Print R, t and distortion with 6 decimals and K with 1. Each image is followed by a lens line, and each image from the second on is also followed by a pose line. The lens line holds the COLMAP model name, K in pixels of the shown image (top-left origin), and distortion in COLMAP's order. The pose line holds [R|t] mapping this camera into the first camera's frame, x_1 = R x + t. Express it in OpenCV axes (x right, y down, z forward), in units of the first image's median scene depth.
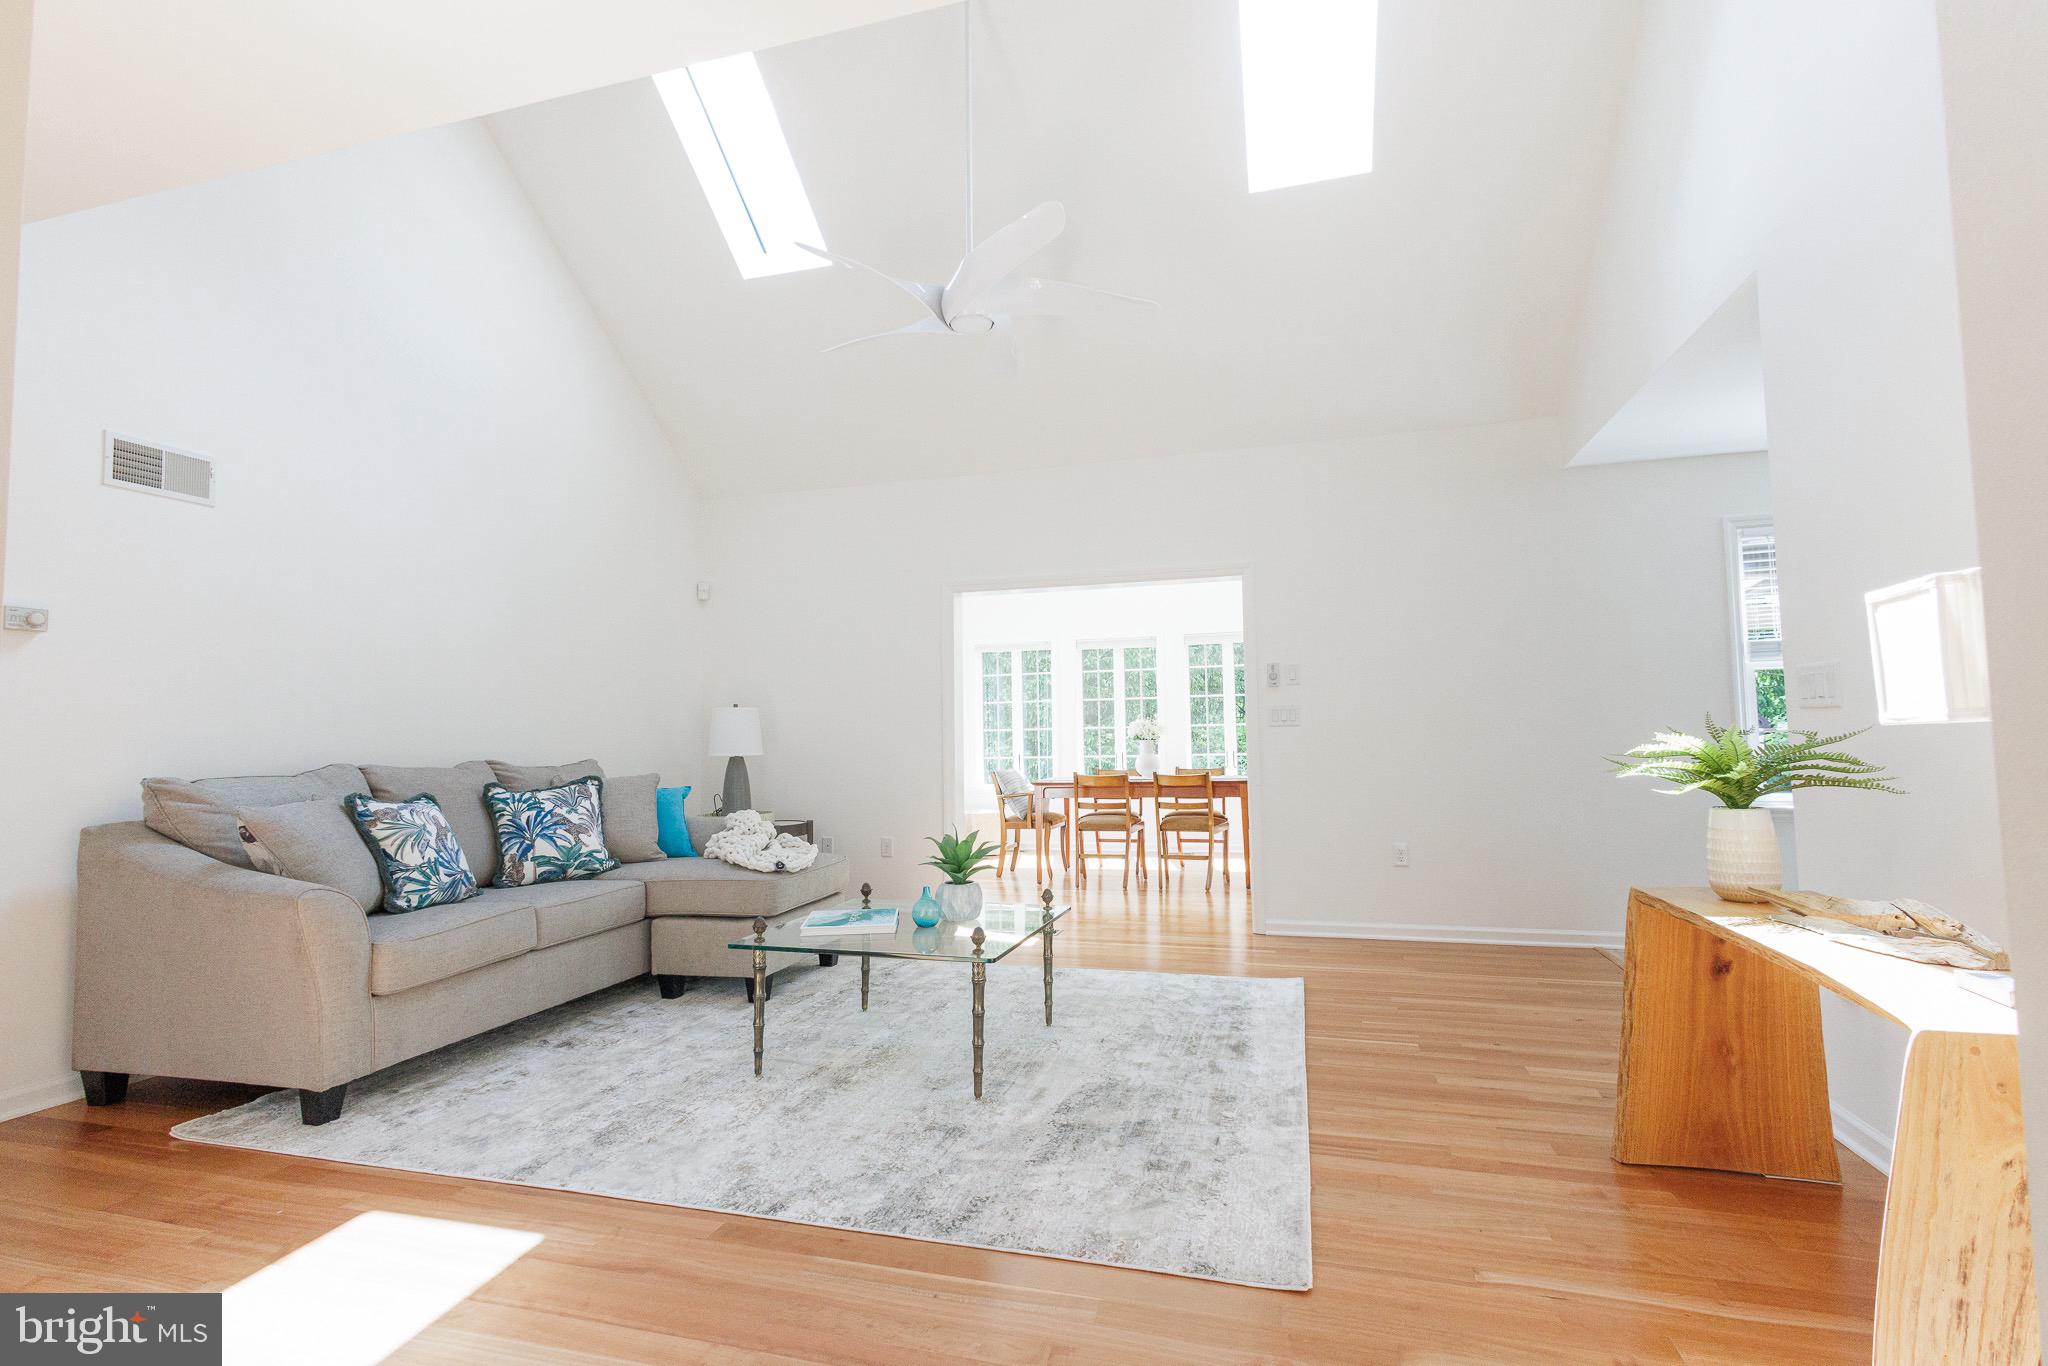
lens RADIAL K [[951.2, 0, 1023.1], [0, 951.2, 691.5], [0, 0, 1]] dist [0.013840, -0.003338]
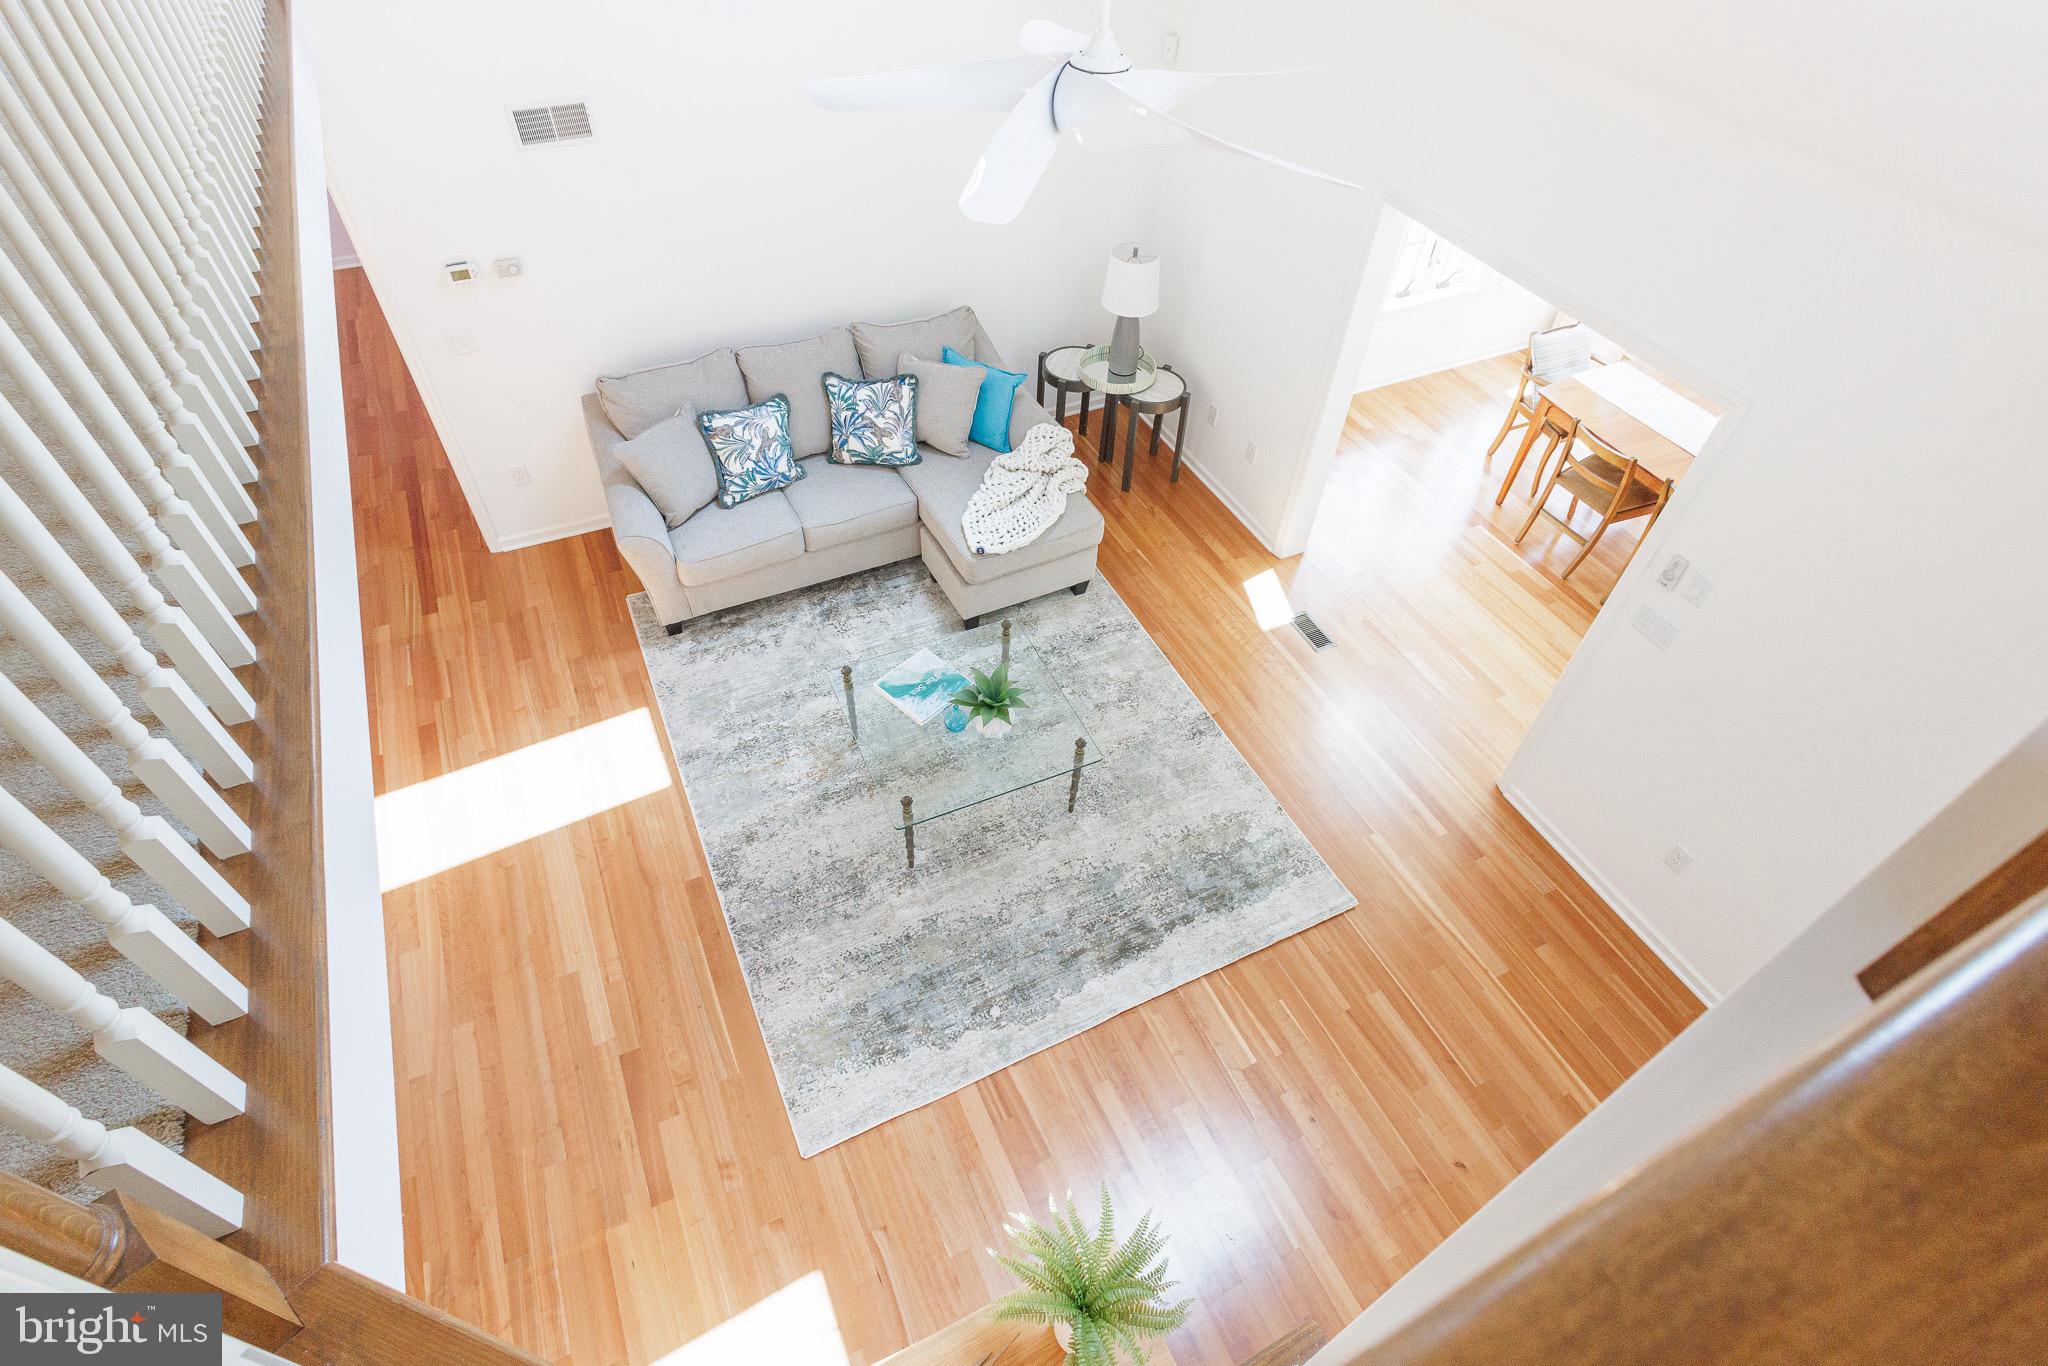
lens RADIAL K [[1033.7, 0, 1023.4], [0, 1033.7, 682.4], [0, 0, 1]] dist [0.000246, -0.000038]
pose [[0.661552, 0.578655, -0.476978, 0.533834], [0.000455, 0.635745, 0.771899, -0.783264], [0.749899, -0.510868, 0.420315, 0.517593]]
